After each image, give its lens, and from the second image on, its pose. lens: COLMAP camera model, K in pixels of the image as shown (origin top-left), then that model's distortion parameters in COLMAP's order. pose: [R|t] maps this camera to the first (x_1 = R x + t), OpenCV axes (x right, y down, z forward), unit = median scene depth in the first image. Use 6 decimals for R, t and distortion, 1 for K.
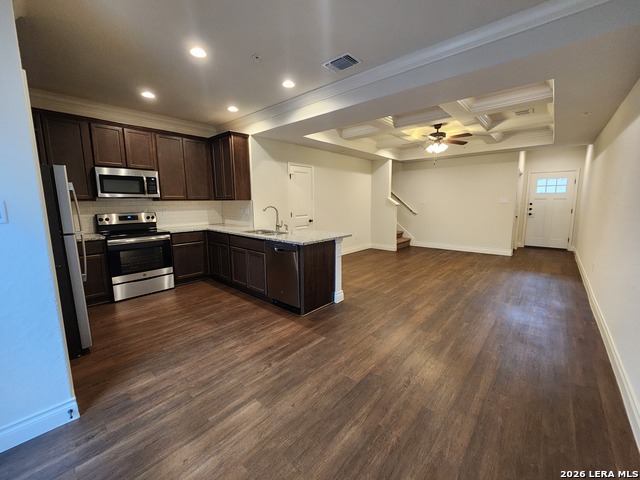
lens RADIAL K [[262.7, 0, 320.3], [0, 262.7, 238.0], [0, 0, 1]] dist [0.009670, -0.000486]
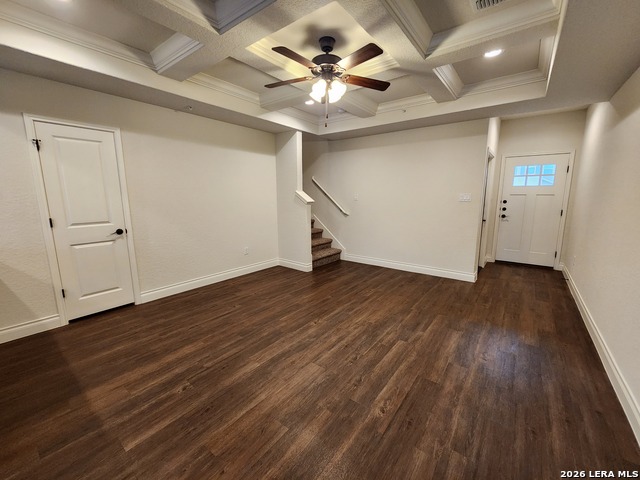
lens RADIAL K [[262.7, 0, 318.8], [0, 262.7, 239.2], [0, 0, 1]] dist [0.009670, -0.000486]
pose [[0.998152, -0.003514, 0.060670, 0.283924], [0.001777, 0.999588, 0.028661, -0.054936], [-0.060746, -0.028500, 0.997746, 0.357216]]
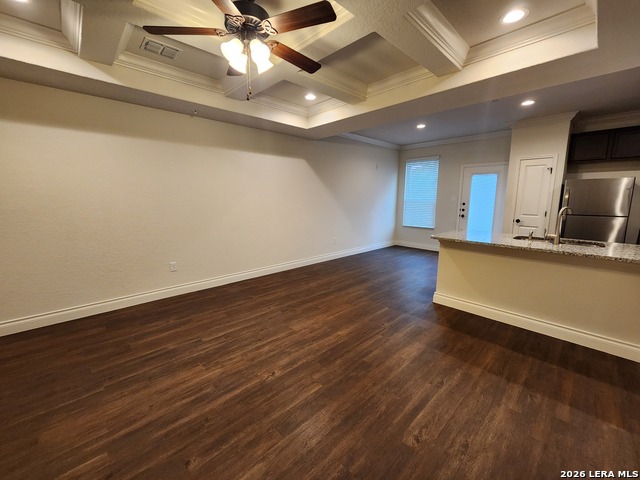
lens RADIAL K [[262.7, 0, 320.3], [0, 262.7, 238.3], [0, 0, 1]] dist [0.009670, -0.000486]
pose [[-0.995786, -0.014571, 0.090548, 0.223226], [0.013429, 0.953494, 0.301112, -0.152572], [-0.090724, 0.301058, -0.949280, 1.014171]]
